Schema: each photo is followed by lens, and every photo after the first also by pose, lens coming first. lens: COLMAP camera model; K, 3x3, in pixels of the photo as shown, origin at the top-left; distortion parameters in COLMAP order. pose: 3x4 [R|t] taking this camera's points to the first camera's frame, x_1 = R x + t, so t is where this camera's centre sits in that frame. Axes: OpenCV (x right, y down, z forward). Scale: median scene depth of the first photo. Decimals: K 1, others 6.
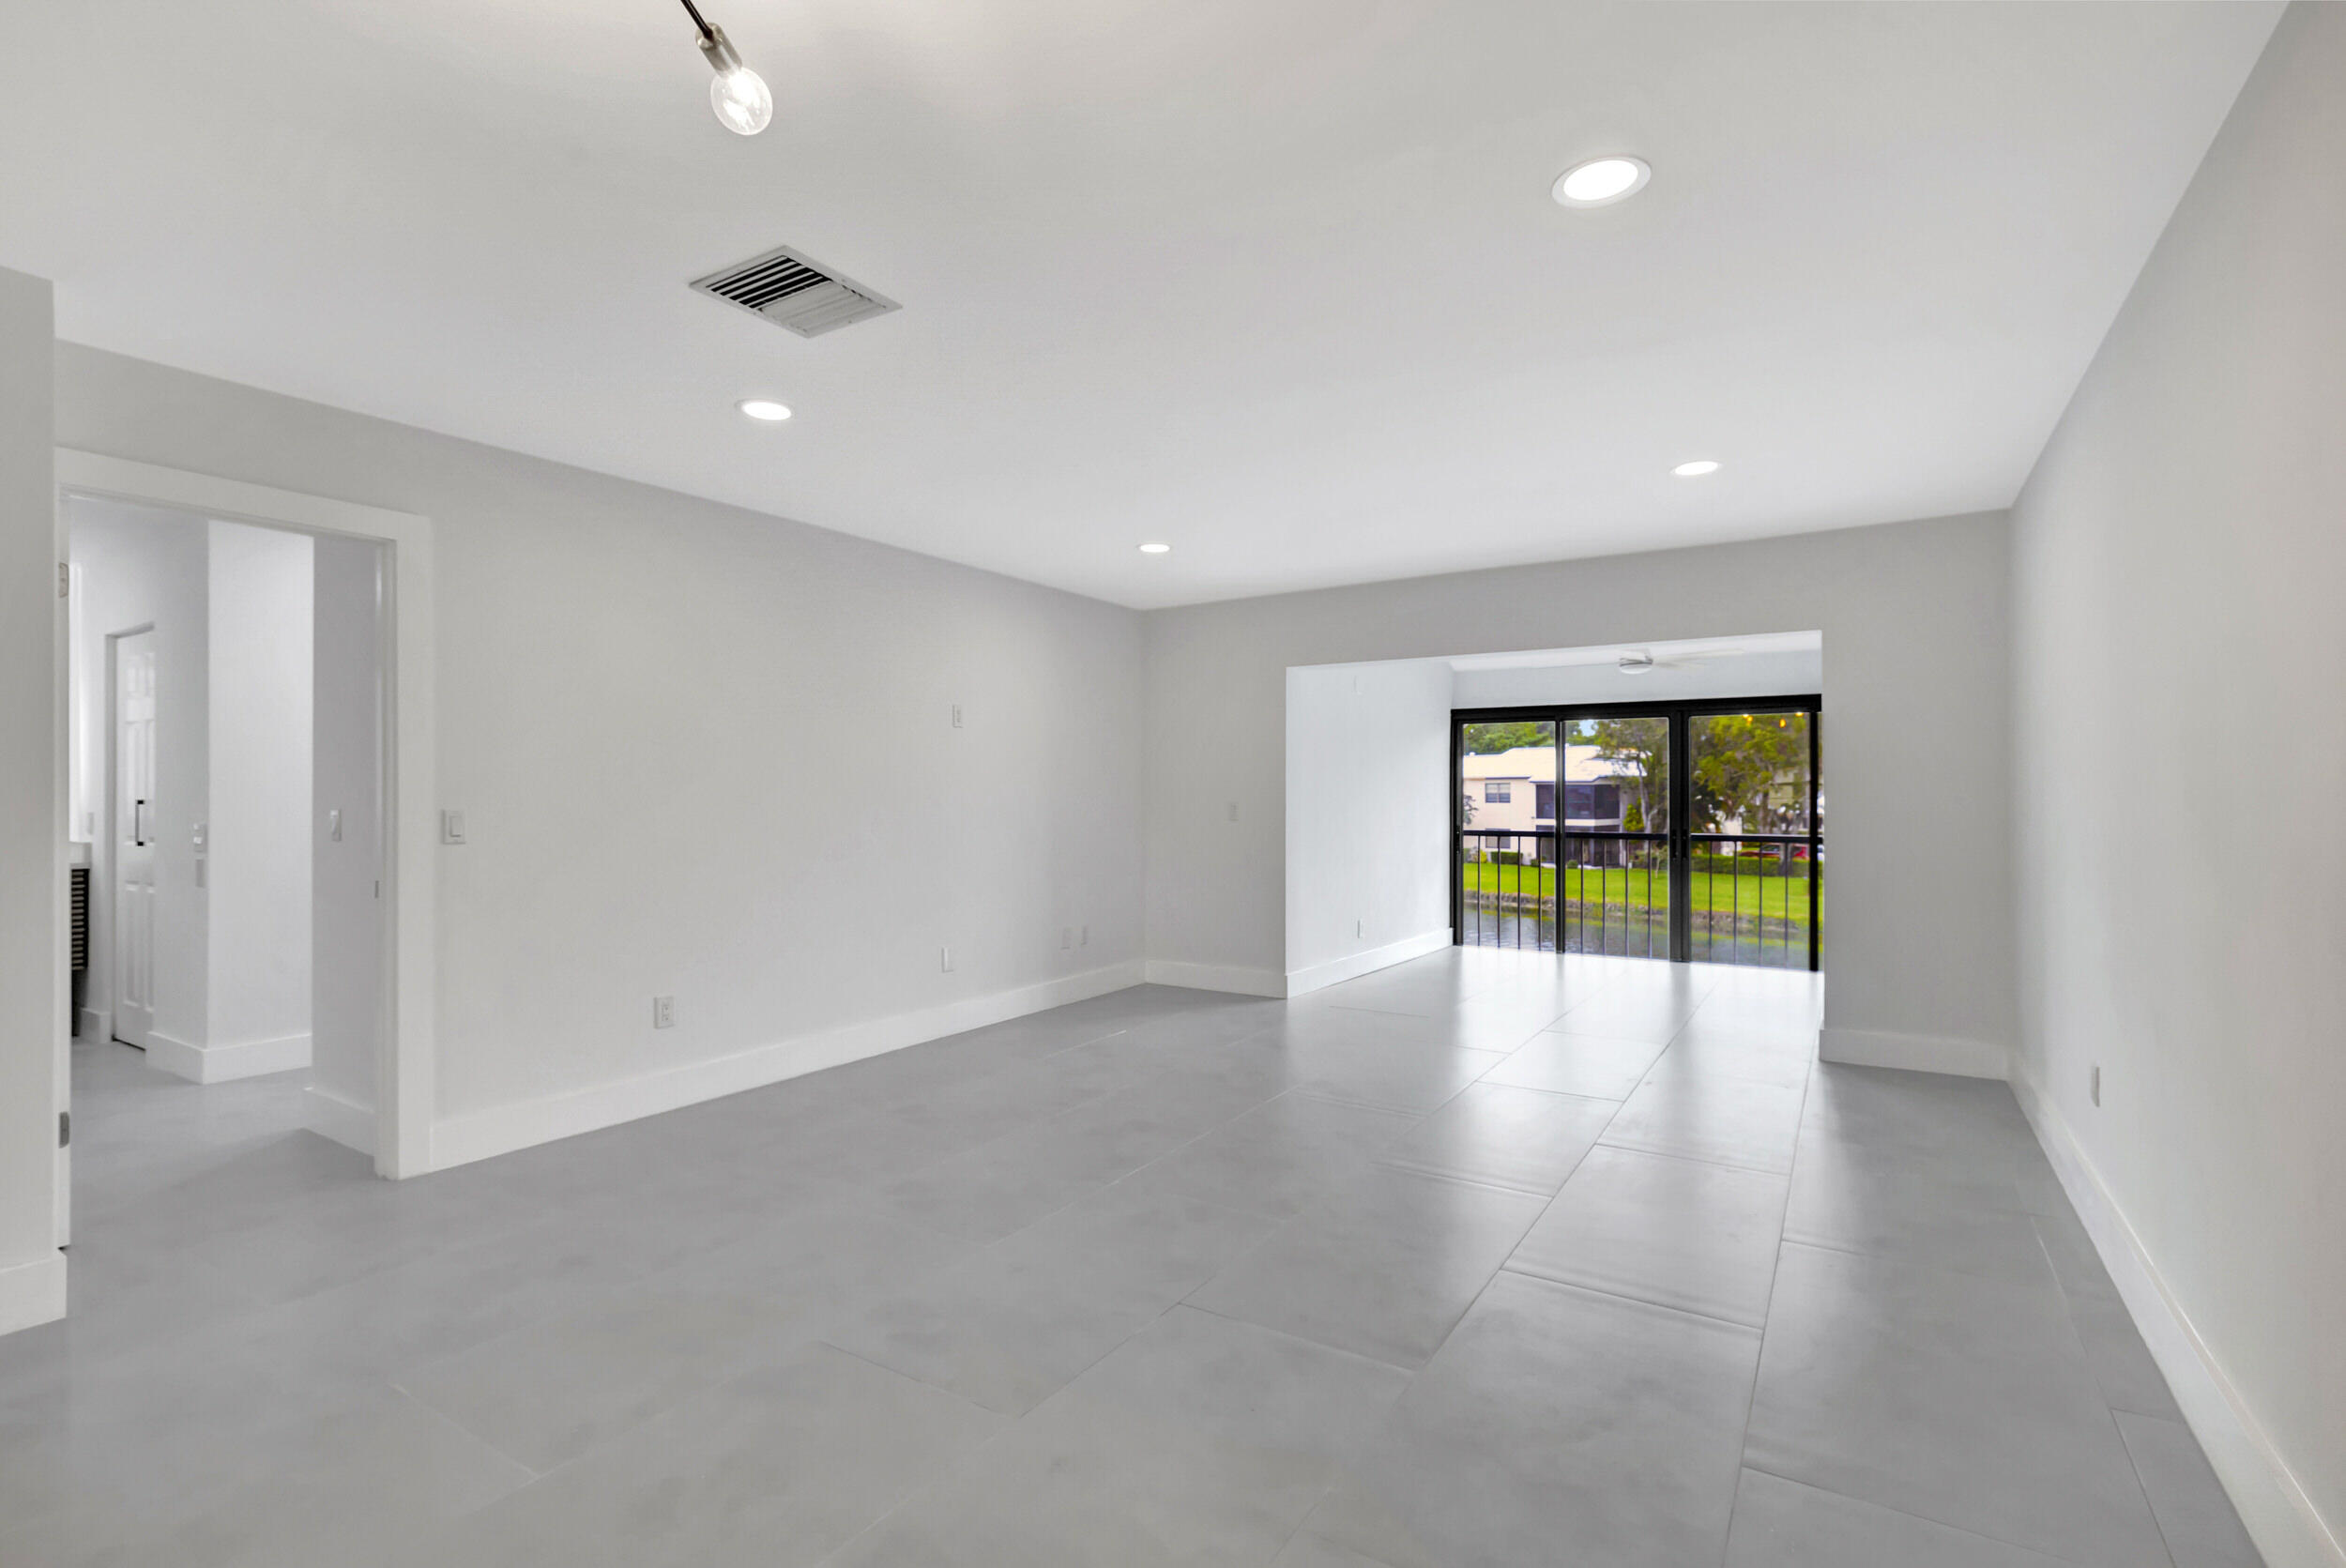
lens RADIAL K [[1077.5, 0, 1170.1], [0, 1077.5, 793.9], [0, 0, 1]] dist [-0.004310, 0.000137]
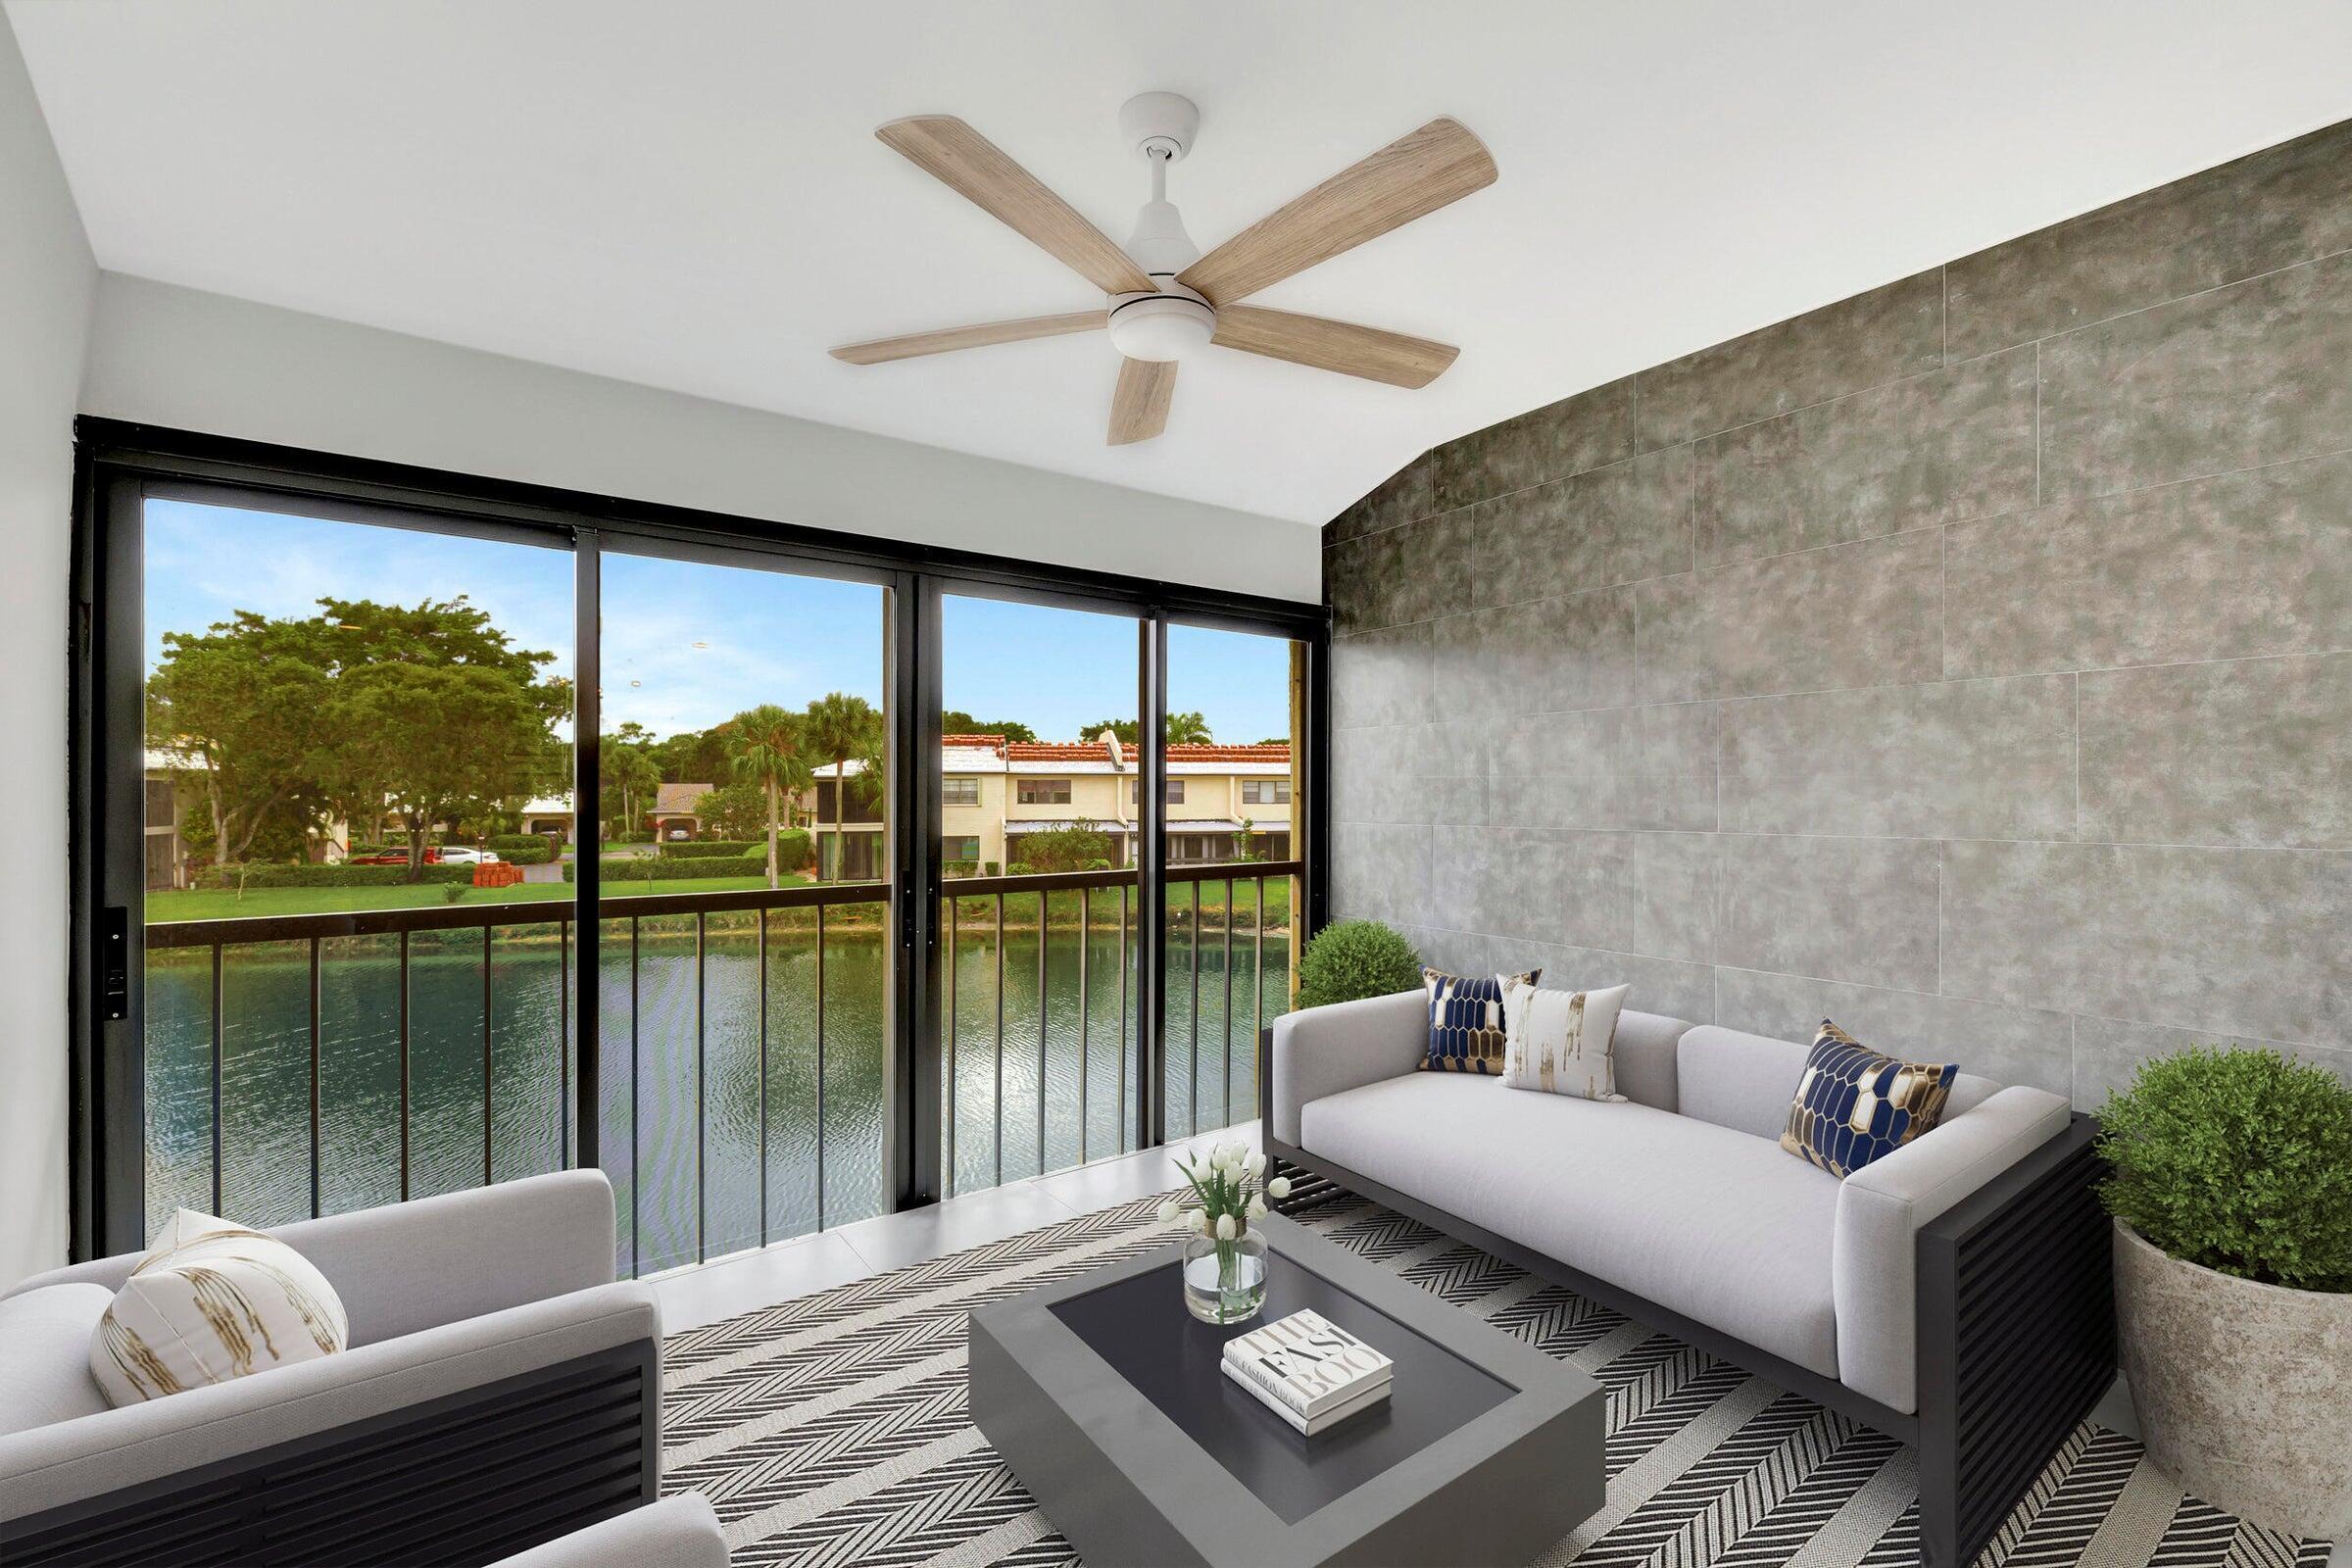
lens RADIAL K [[983.8, 0, 1173.7], [0, 983.8, 793.8], [0, 0, 1]] dist [-0.009005, 0.000028]
pose [[0.351248, -0.005032, 0.936269, 0.249649], [0.003853, 0.999985, 0.003929, 0.007203], [-0.936275, 0.002227, 0.351262, 1.190753]]
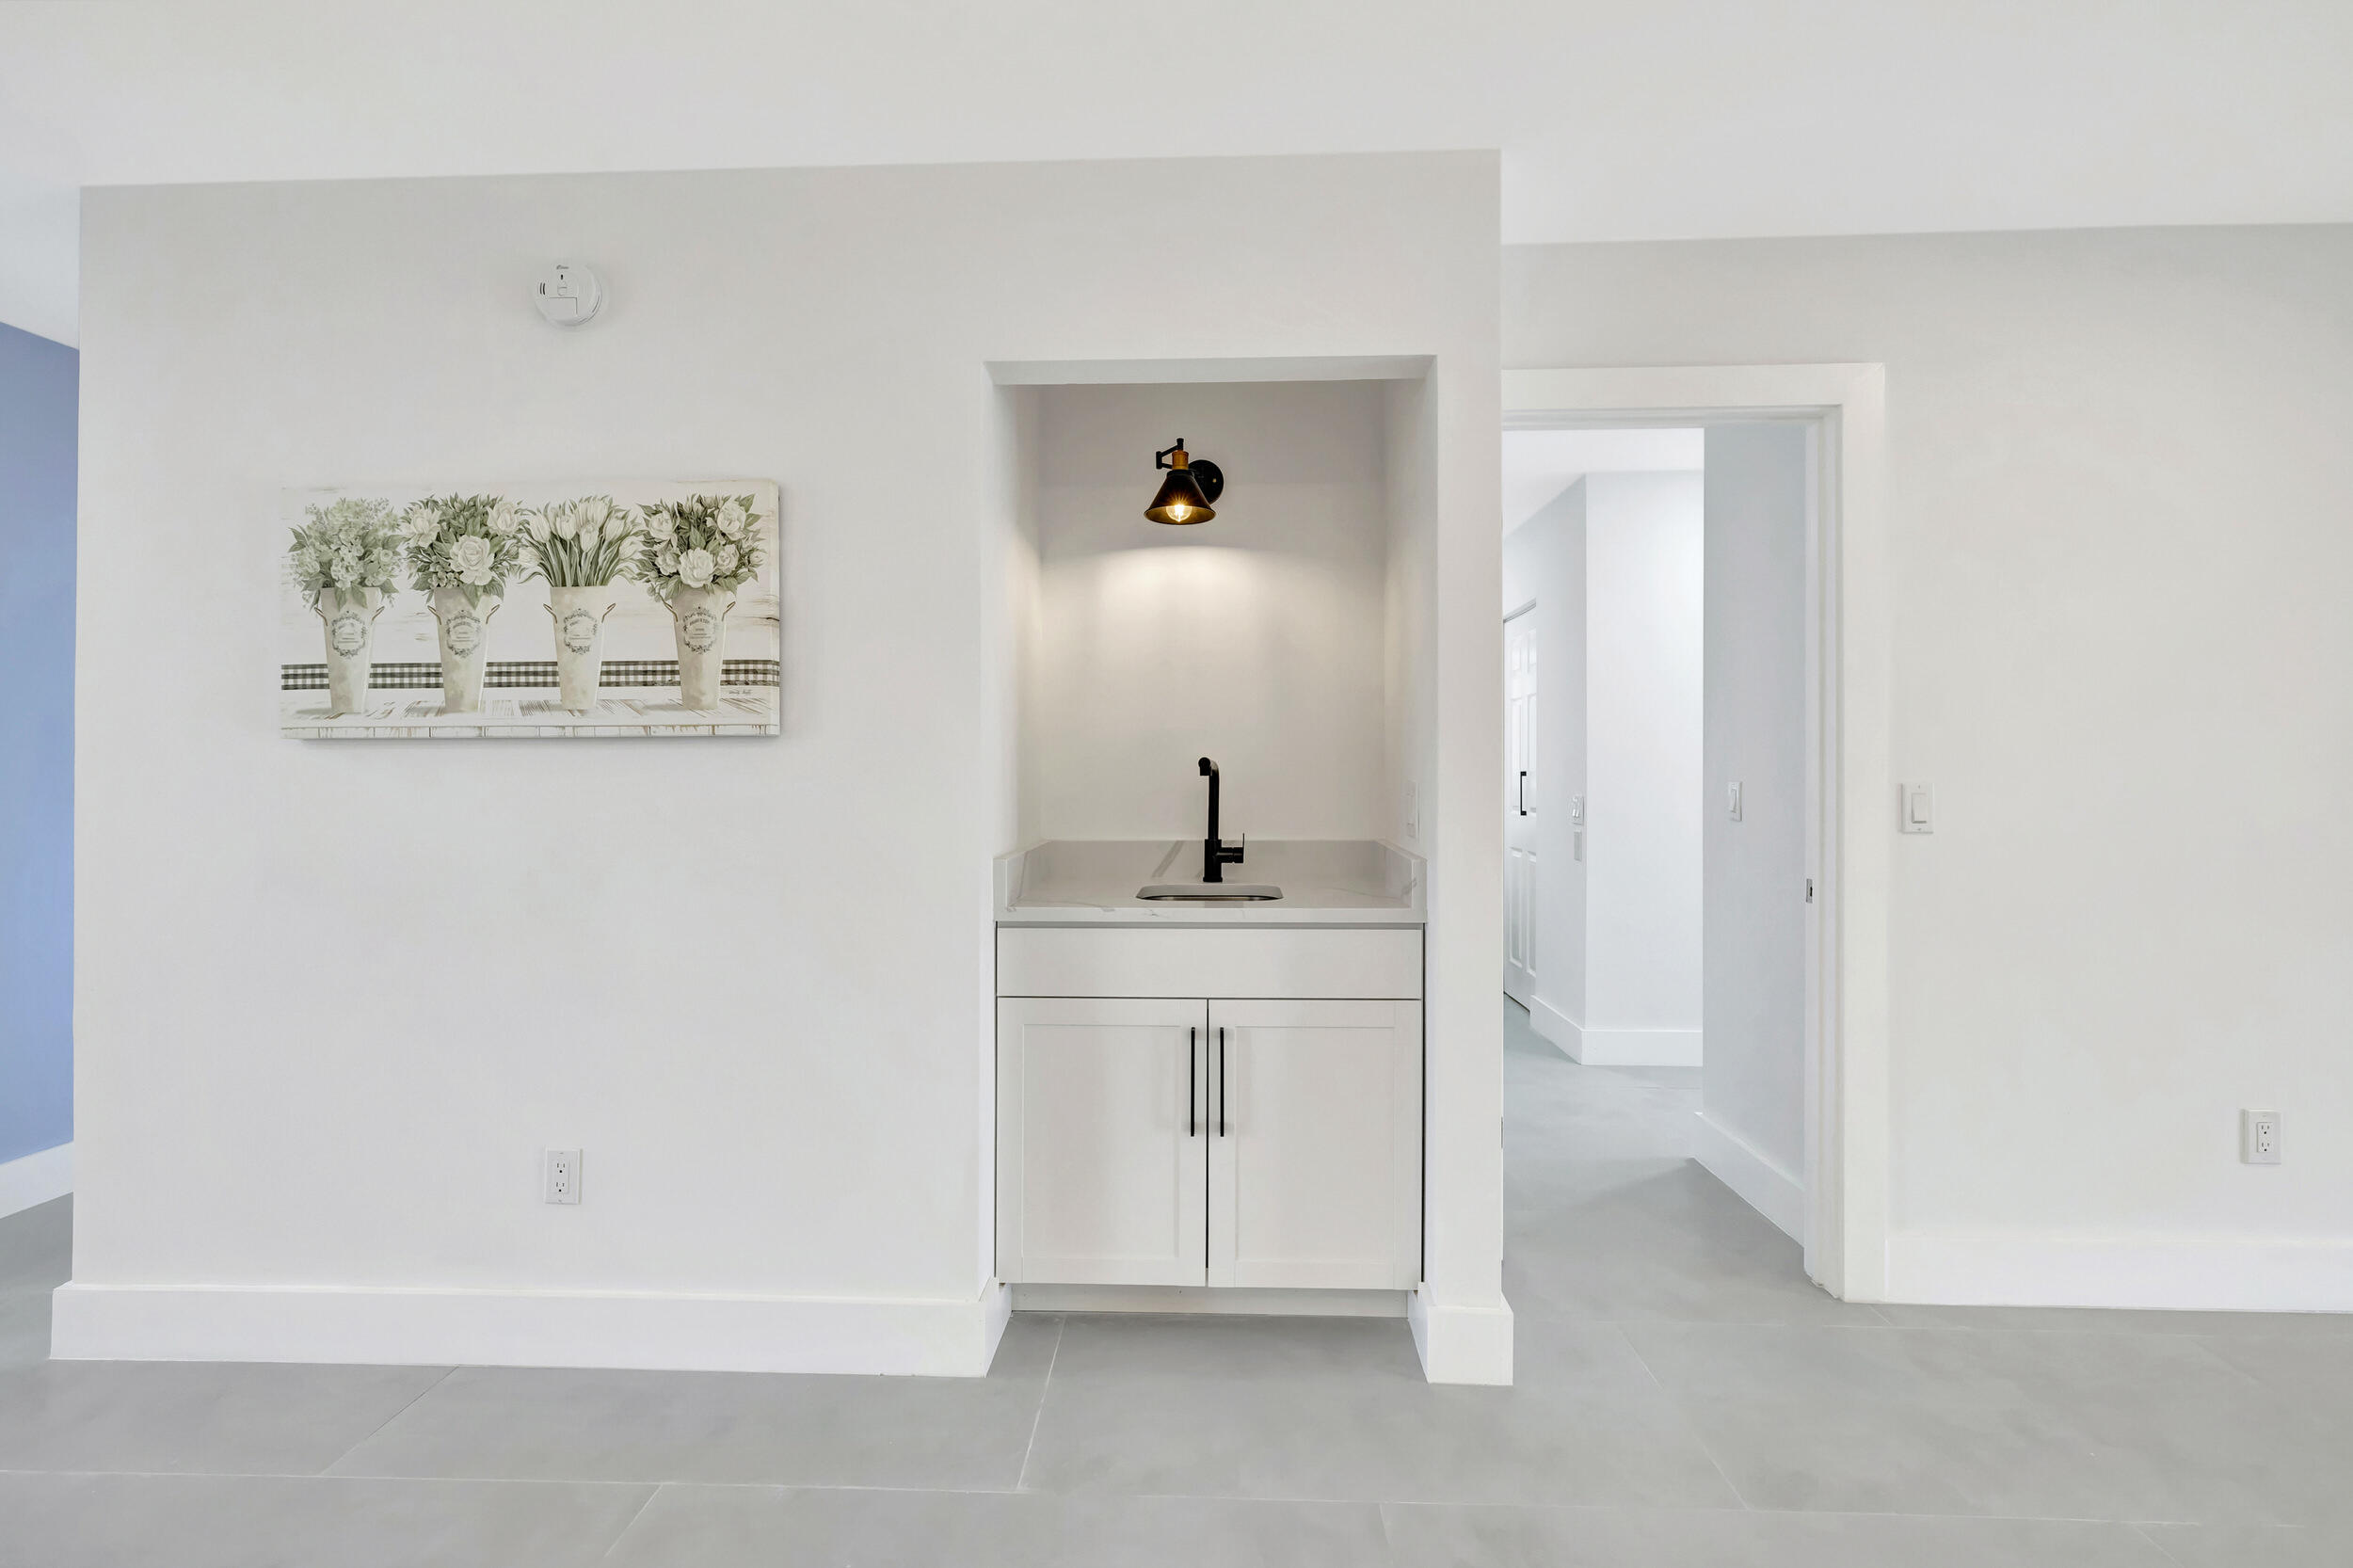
lens RADIAL K [[1038.5, 0, 1176.0], [0, 1038.5, 772.7], [0, 0, 1]] dist [-0.001938, -0.000115]
pose [[0.499180, -0.001321, -0.866498, -0.217295], [0.003942, 0.999992, 0.000747, 0.003707], [0.866490, -0.003789, 0.499181, 0.172756]]
